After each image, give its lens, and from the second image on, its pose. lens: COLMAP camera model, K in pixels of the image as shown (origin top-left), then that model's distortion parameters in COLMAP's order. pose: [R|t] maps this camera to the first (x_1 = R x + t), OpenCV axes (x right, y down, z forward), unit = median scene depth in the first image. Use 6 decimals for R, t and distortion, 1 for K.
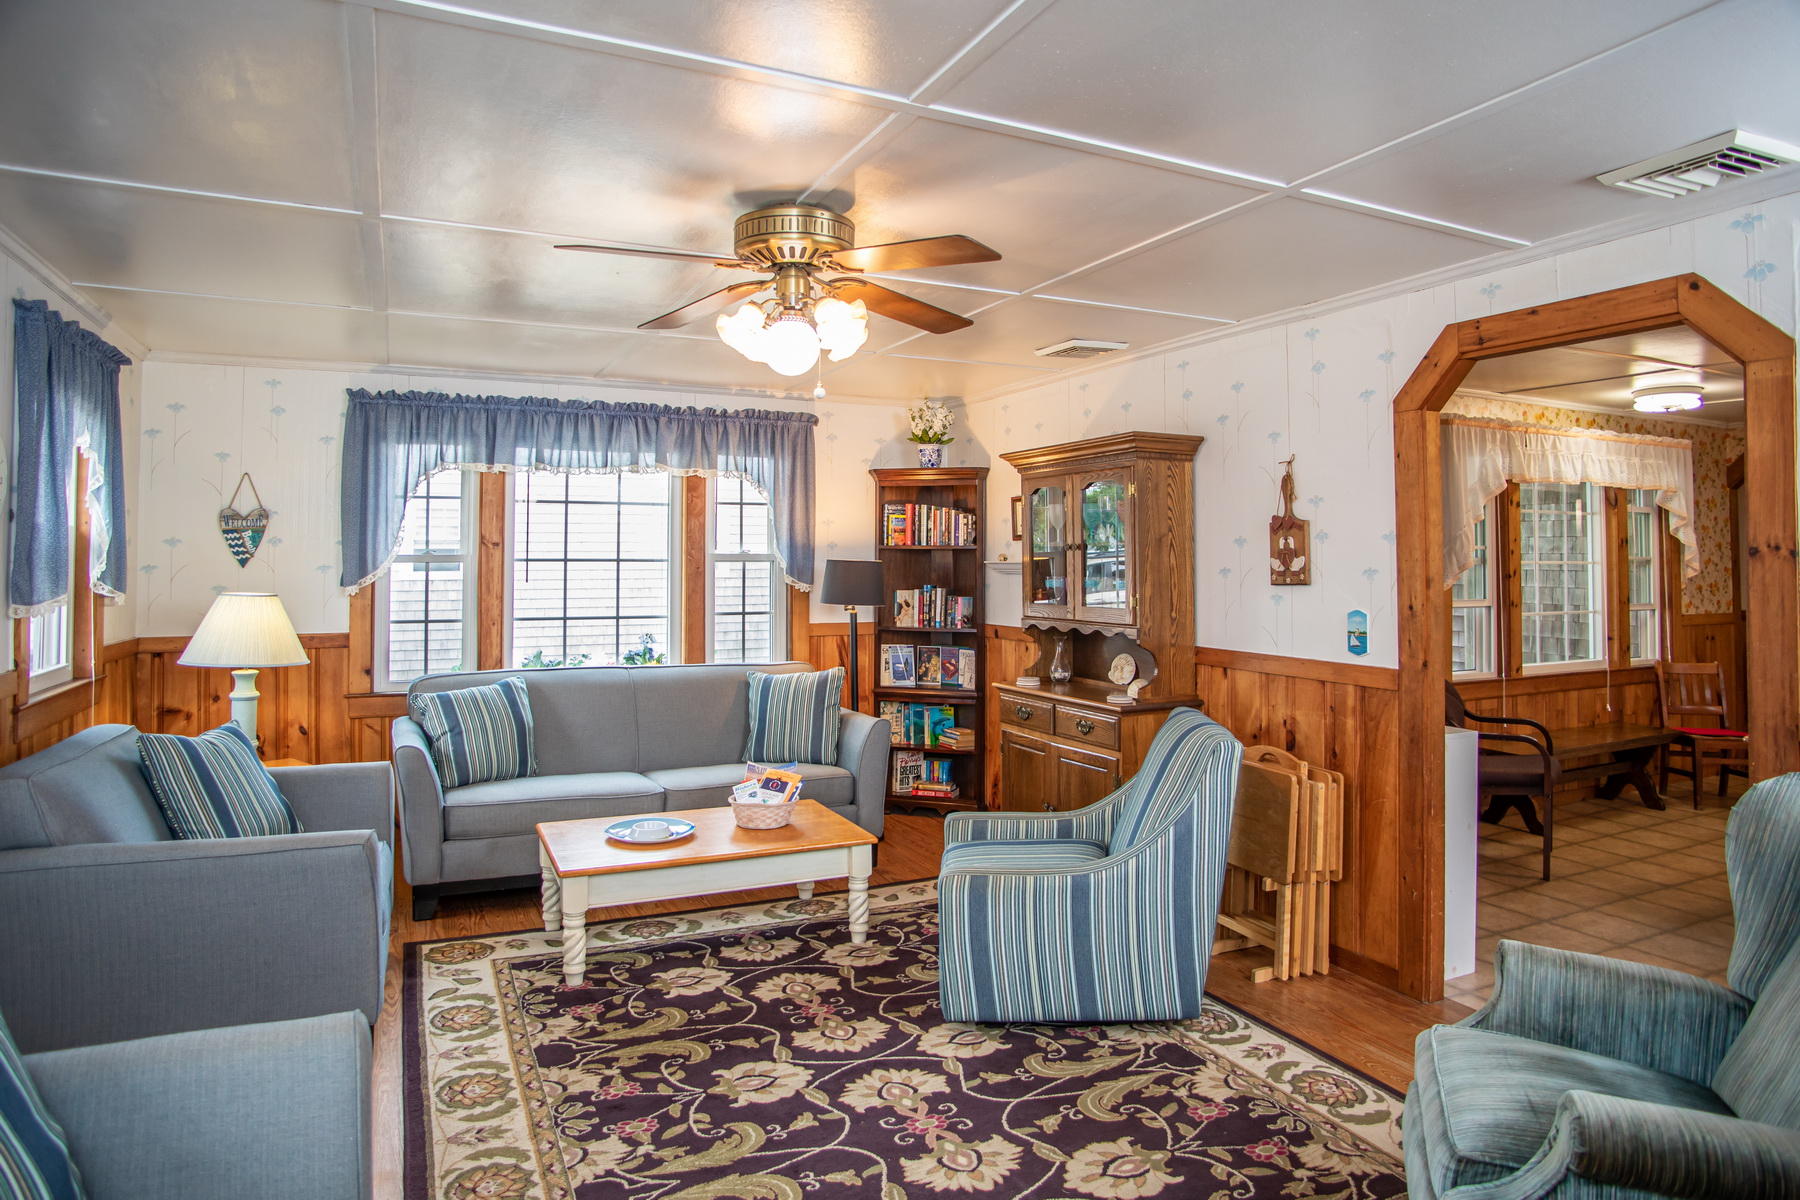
lens RADIAL K [[1072.9, 0, 897.7], [0, 1072.9, 524.6], [0, 0, 1]] dist [-0.098728, 0.044915]
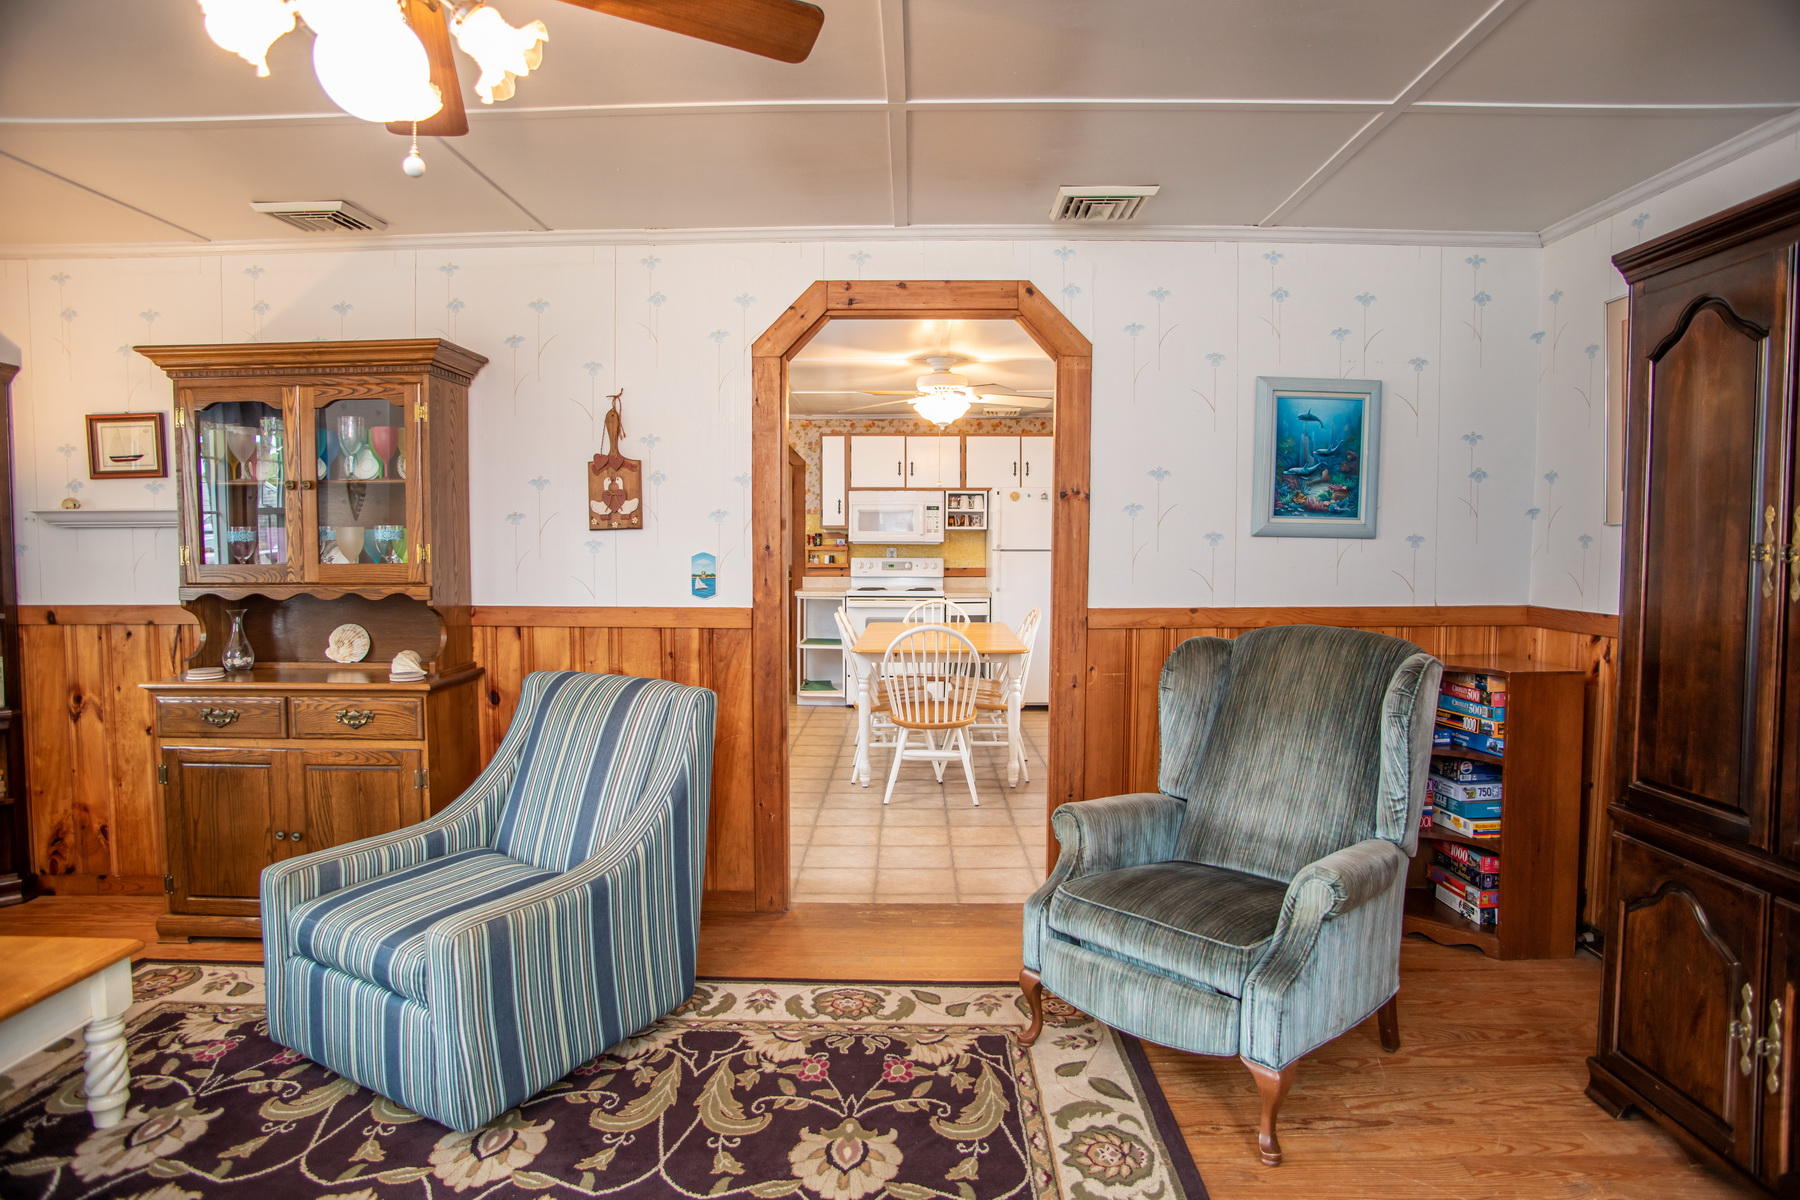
lens RADIAL K [[1028.4, 0, 900.0], [0, 1028.4, 600.0], [0, 0, 1]] dist [-0.119459, 0.066860]
pose [[0.447126, -0.057225, 0.892639, -0.323445], [-0.027027, 0.996631, 0.077430, 0.043162], [-0.894063, -0.058746, 0.444073, 0.378854]]
